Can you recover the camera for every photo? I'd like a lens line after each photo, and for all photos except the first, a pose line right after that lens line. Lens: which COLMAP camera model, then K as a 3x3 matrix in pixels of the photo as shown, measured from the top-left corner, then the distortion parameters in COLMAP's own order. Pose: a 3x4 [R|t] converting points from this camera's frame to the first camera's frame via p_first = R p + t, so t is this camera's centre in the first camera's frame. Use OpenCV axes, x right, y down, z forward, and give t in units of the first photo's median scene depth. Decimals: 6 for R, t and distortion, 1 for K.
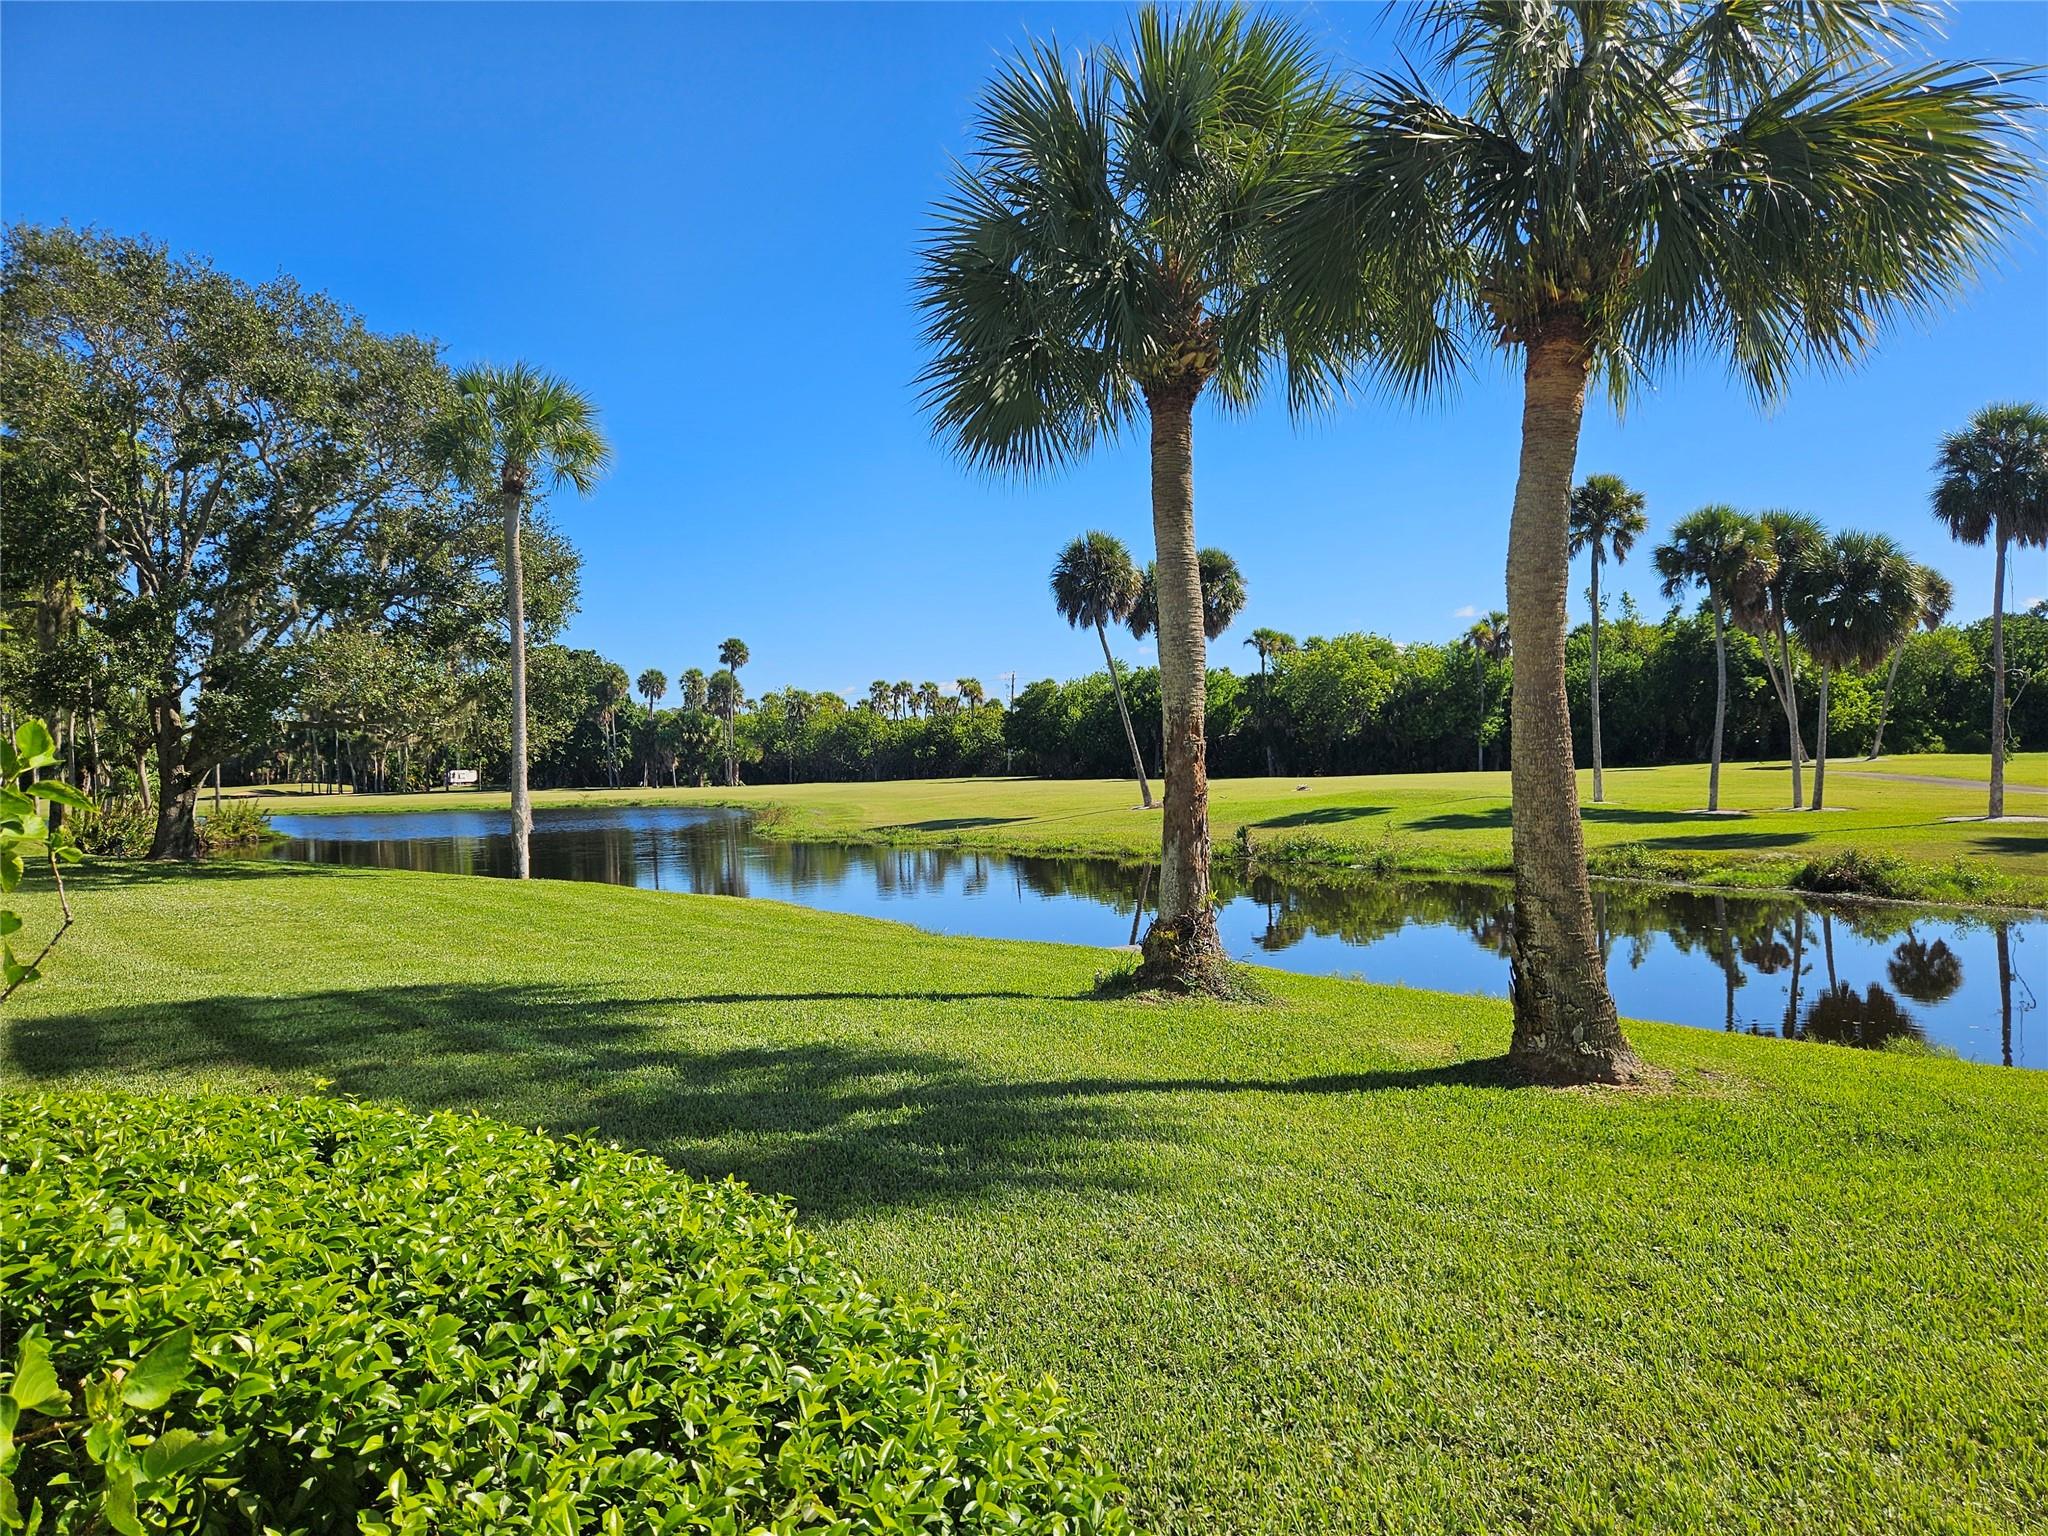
lens RADIAL K [[1377.5, 0, 1013.9], [0, 1377.5, 774.8], [0, 0, 1]] dist [0.069209, -0.060744]
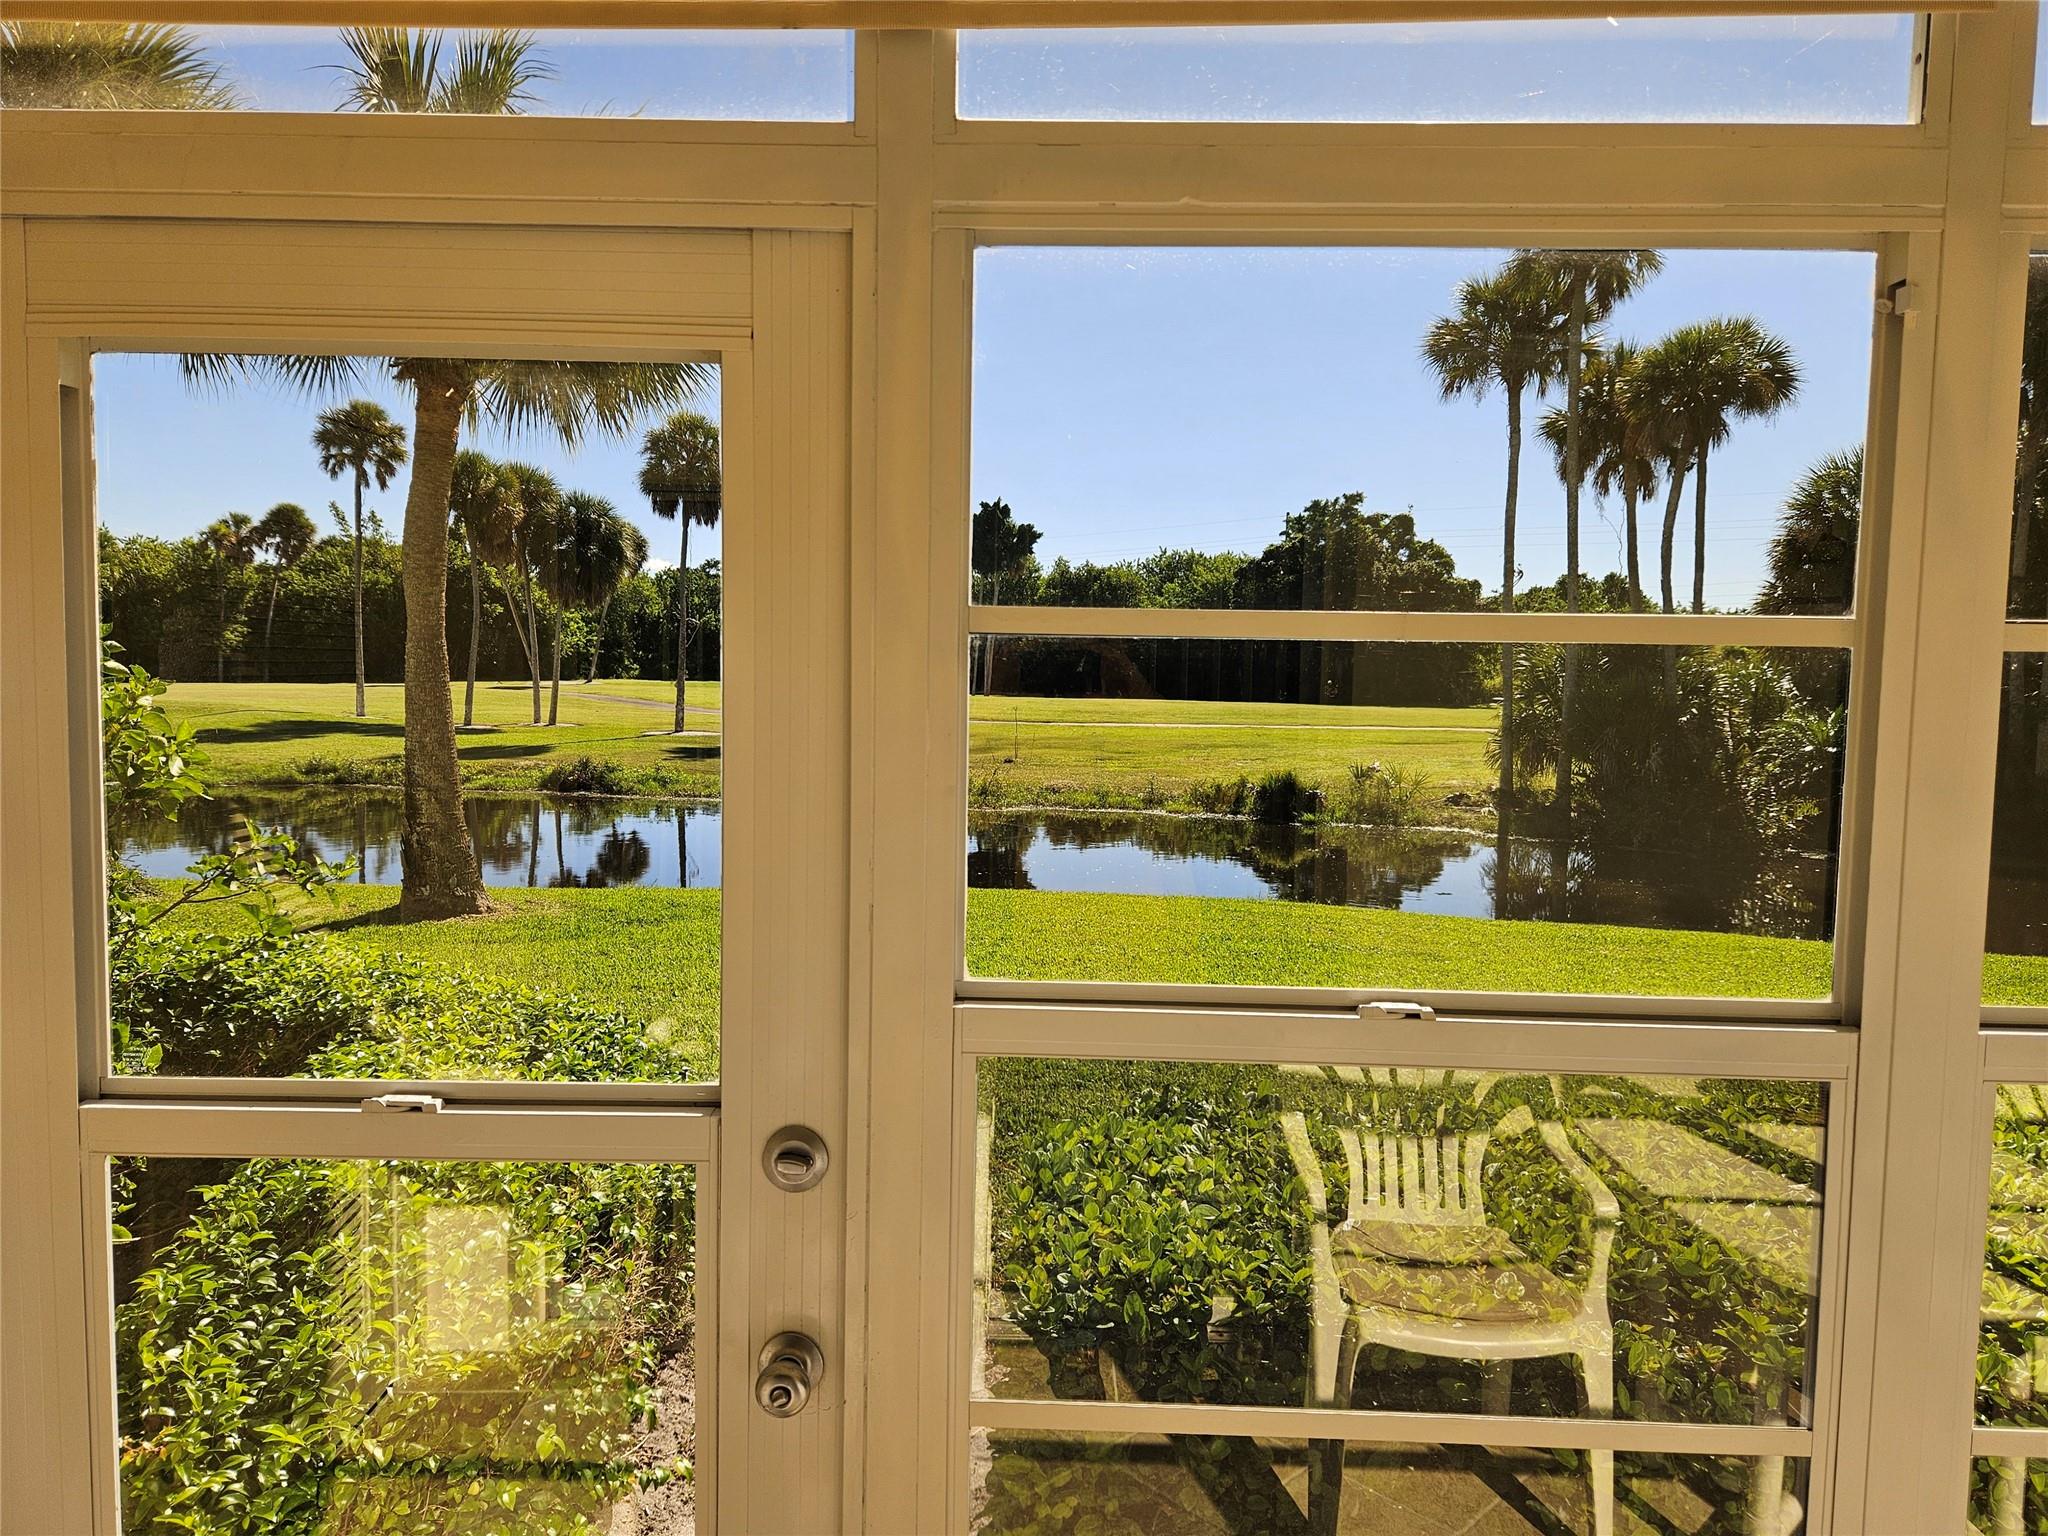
lens RADIAL K [[1378.7, 0, 1013.5], [0, 1378.7, 752.4], [0, 0, 1]] dist [0.073648, -0.064336]
pose [[0.658399, -0.008736, 0.752619, -0.081805], [-0.025586, 0.999095, 0.033980, -0.002891], [-0.752234, -0.041629, 0.657579, -0.102783]]
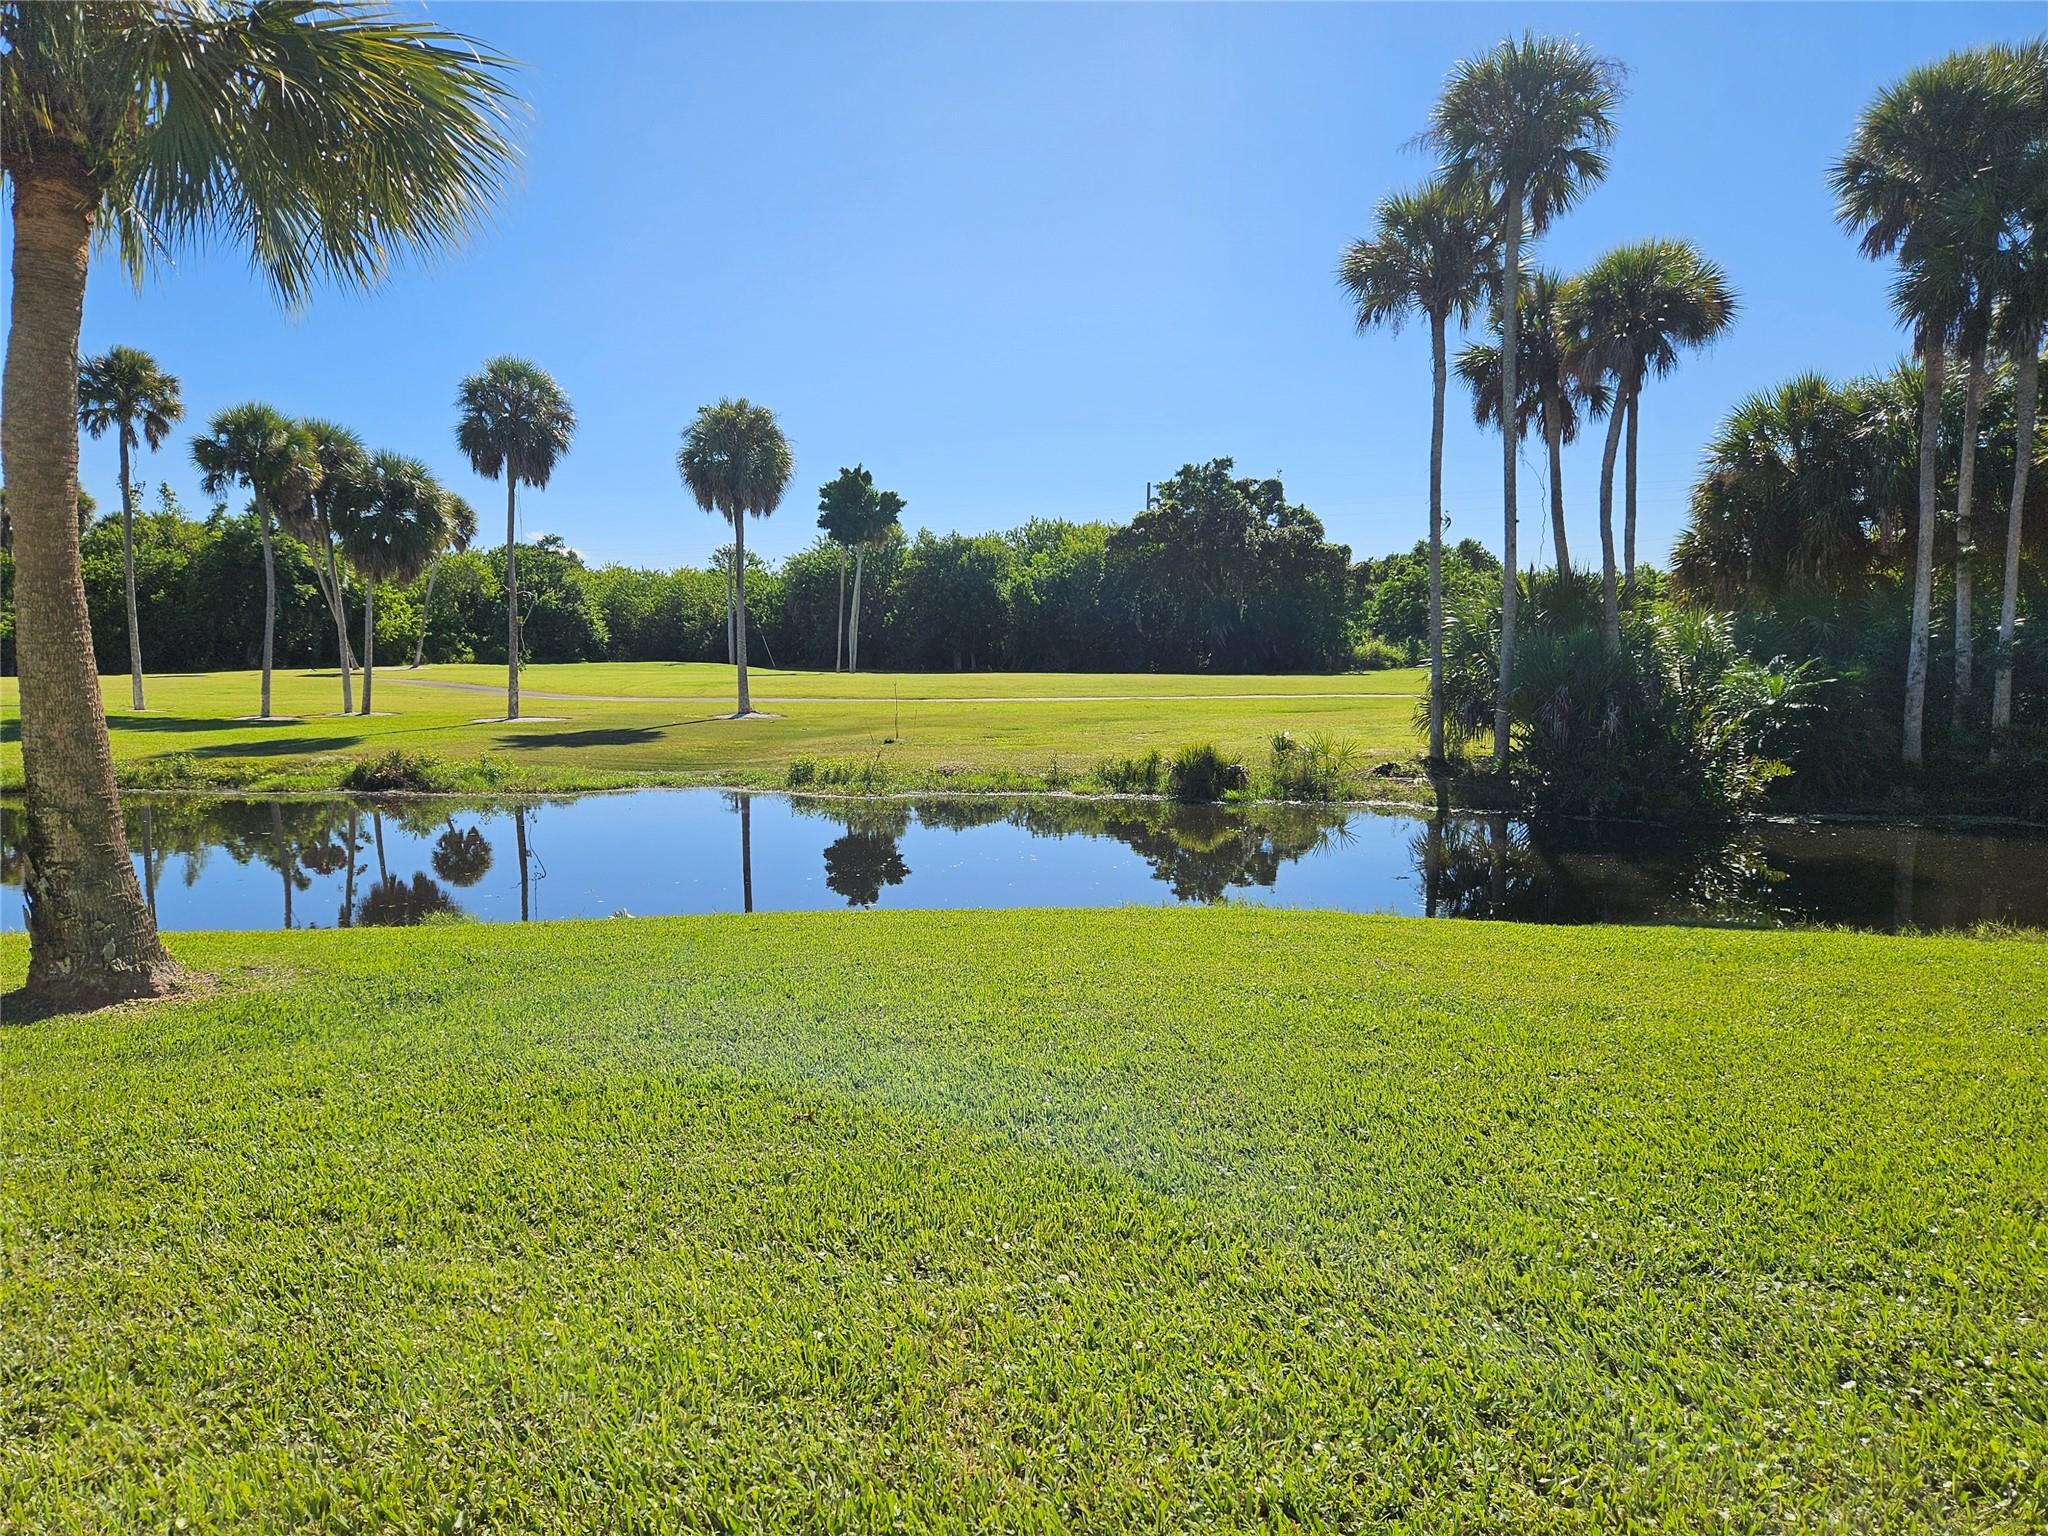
lens RADIAL K [[1377.5, 0, 1013.9], [0, 1377.5, 774.8], [0, 0, 1]] dist [0.069209, -0.060744]
pose [[0.578891, -0.051152, 0.813799, -0.000449], [-0.002464, 0.997916, 0.064477, 0.001894], [-0.815401, -0.039330, 0.577558, -0.007886]]
